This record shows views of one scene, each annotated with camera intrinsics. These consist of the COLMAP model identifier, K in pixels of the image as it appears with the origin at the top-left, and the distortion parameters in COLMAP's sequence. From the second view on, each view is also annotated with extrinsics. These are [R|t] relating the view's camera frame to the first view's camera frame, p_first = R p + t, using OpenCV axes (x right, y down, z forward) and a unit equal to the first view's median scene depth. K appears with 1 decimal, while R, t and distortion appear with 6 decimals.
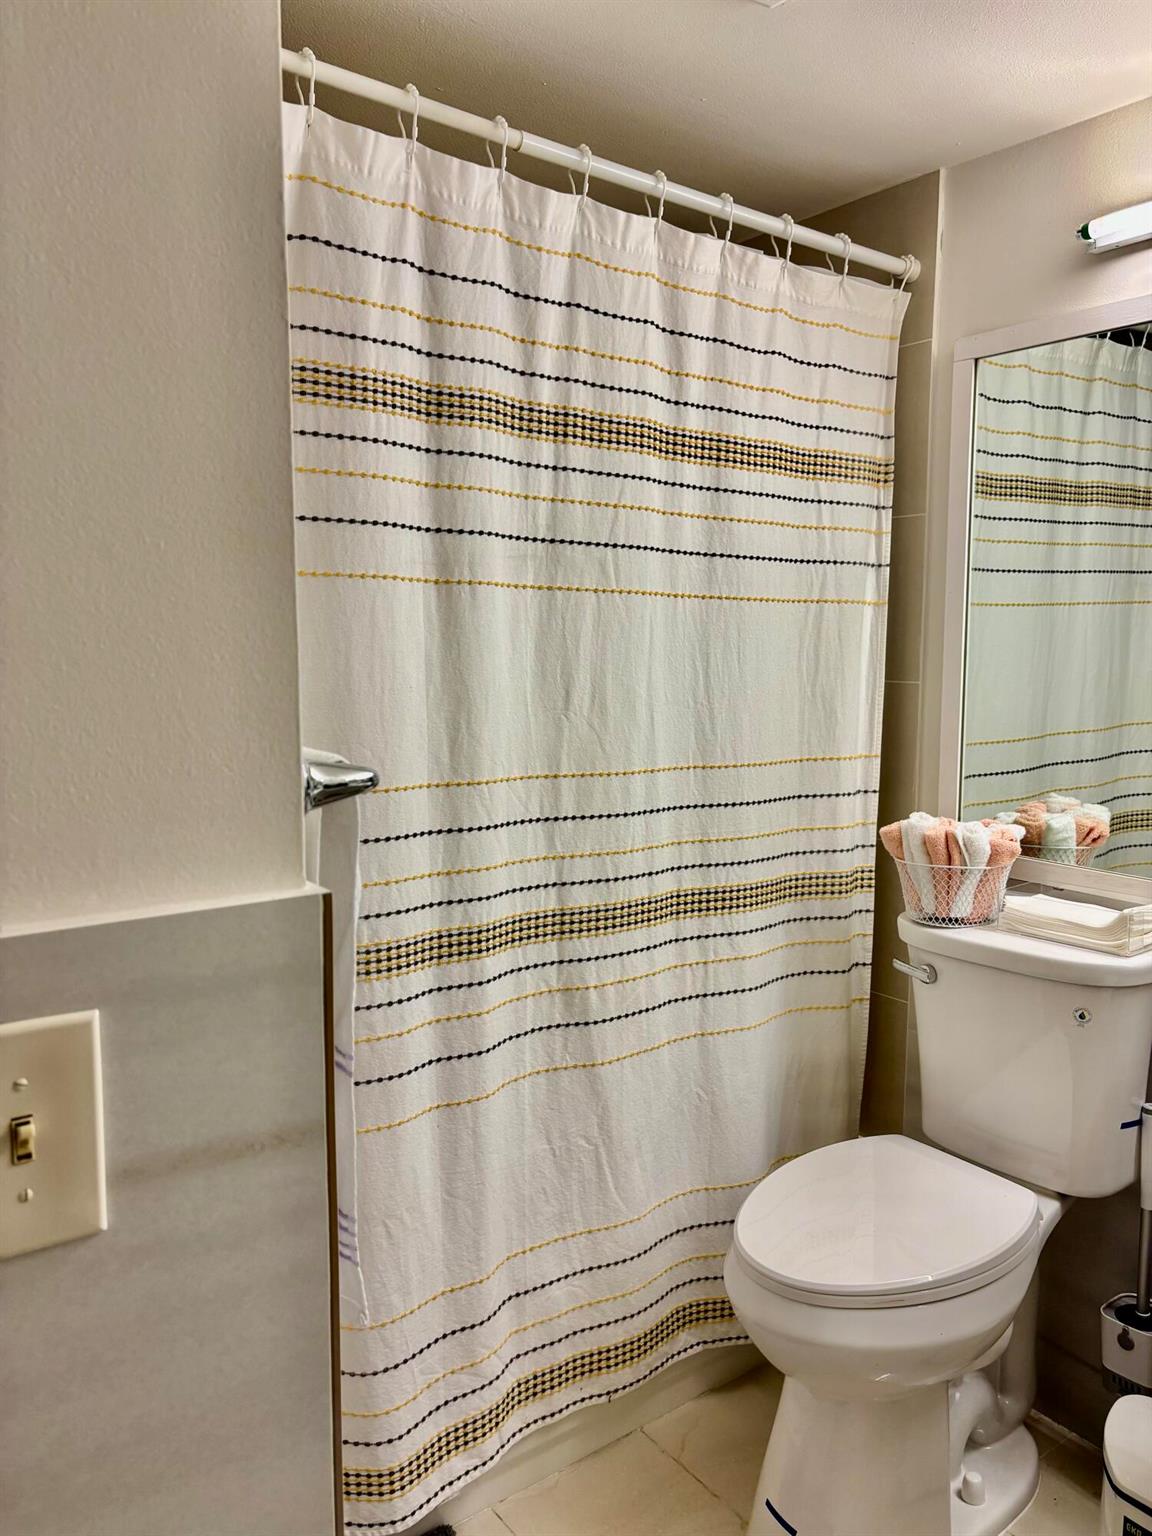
lens RADIAL K [[1140.8, 0, 571.1], [0, 1140.8, 762.3], [0, 0, 1]] dist [0.057451, -0.057949]
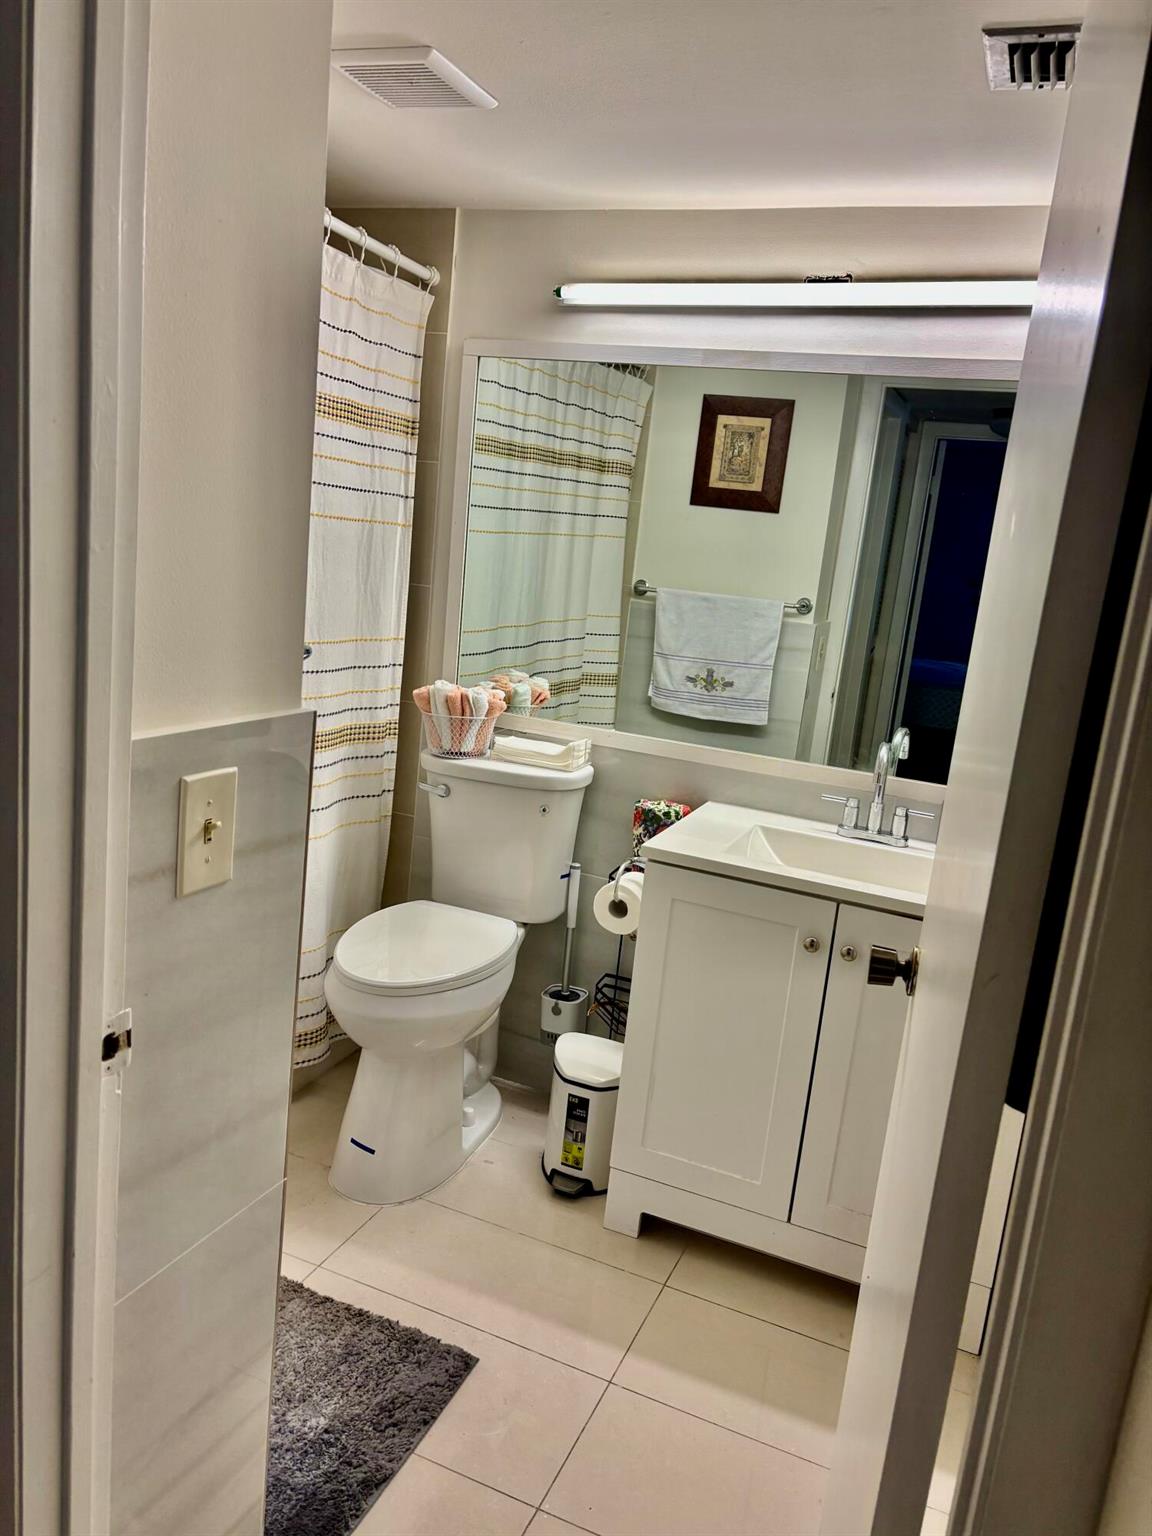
lens RADIAL K [[1140.8, 0, 571.1], [0, 1140.8, 762.3], [0, 0, 1]] dist [0.057451, -0.057949]
pose [[0.854044, -0.024466, 0.519625, -0.288835], [-0.032326, 0.994467, 0.099955, -0.001855], [-0.519195, -0.102163, 0.848528, -0.292635]]
